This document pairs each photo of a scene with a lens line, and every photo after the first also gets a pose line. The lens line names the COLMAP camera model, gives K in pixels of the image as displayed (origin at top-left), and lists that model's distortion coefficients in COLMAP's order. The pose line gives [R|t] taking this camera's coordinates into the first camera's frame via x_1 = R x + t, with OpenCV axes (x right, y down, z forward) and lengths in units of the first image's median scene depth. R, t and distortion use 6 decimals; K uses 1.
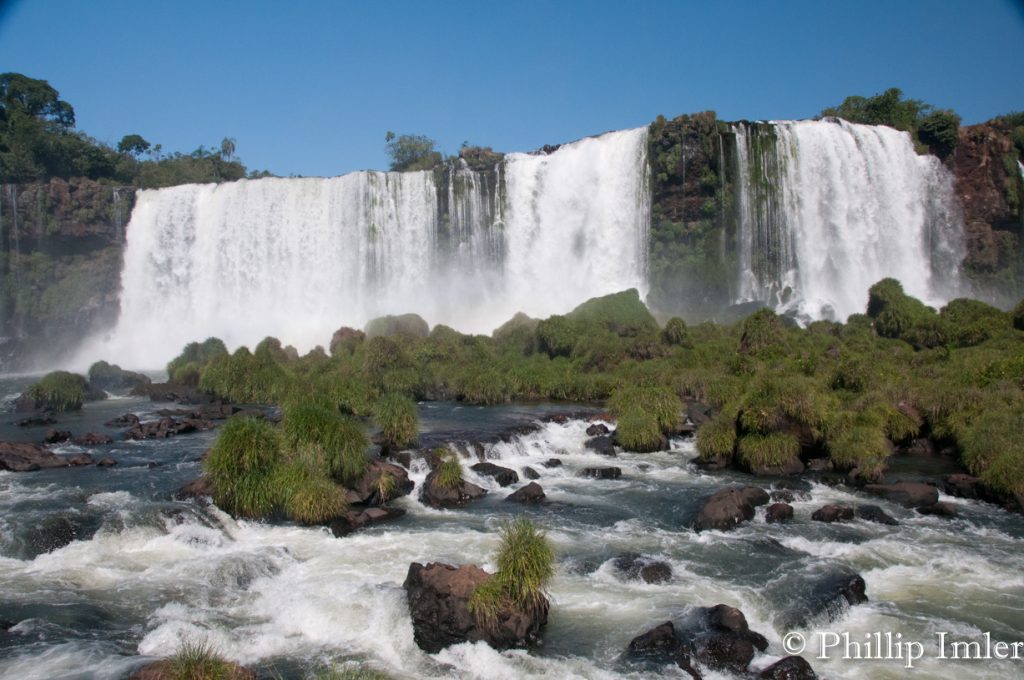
lens RADIAL K [[808.3, 0, 513.5], [0, 808.3, 360.7], [0, 0, 1]] dist [-0.158529, 0.123235]
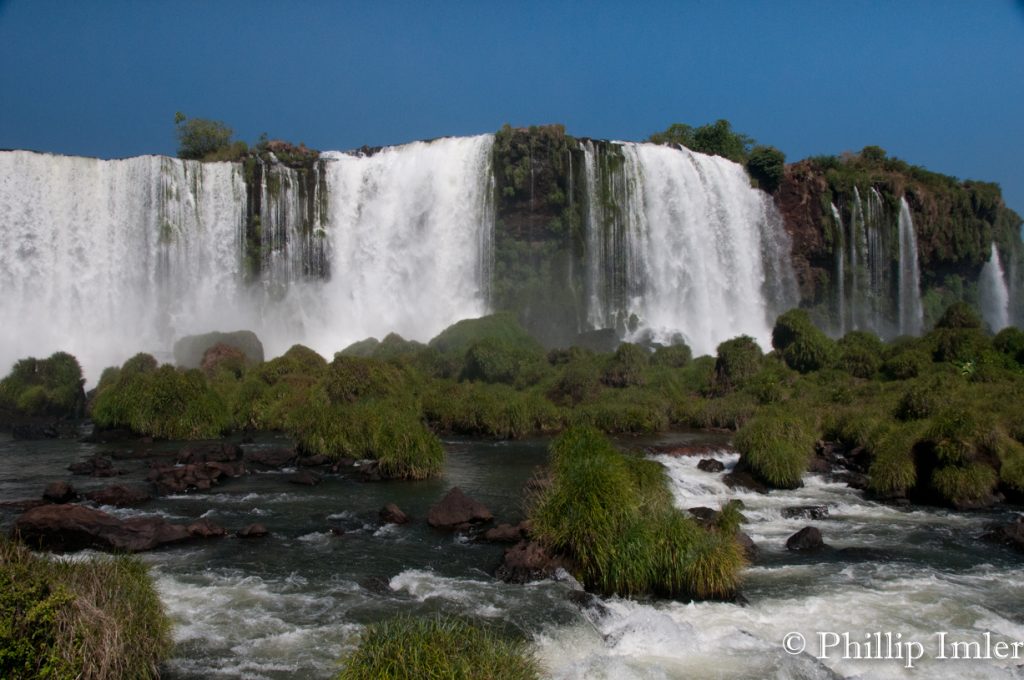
lens RADIAL K [[873.8, 0, 506.7], [0, 873.8, 364.5], [0, 0, 1]] dist [-0.113684, 0.078515]
pose [[0.943509, 0.019513, 0.330771, -0.139887], [-0.009329, 0.999433, -0.032350, 0.002472], [-0.331215, 0.027437, 0.943156, 0.056891]]
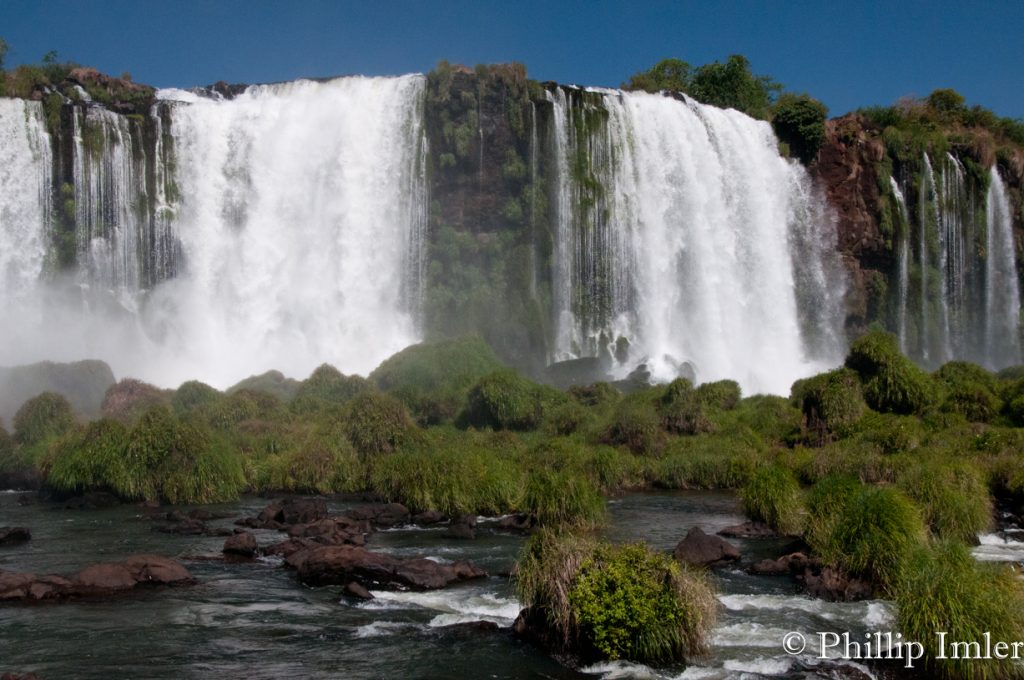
lens RADIAL K [[1385.8, 0, 513.2], [0, 1385.8, 370.6], [0, 0, 1]] dist [0.144123, 0.086047]
pose [[0.891231, 0.029245, 0.452605, -0.259690], [-0.000859, 0.998026, -0.062795, 0.008923], [-0.453548, 0.055577, 0.889497, -0.008070]]
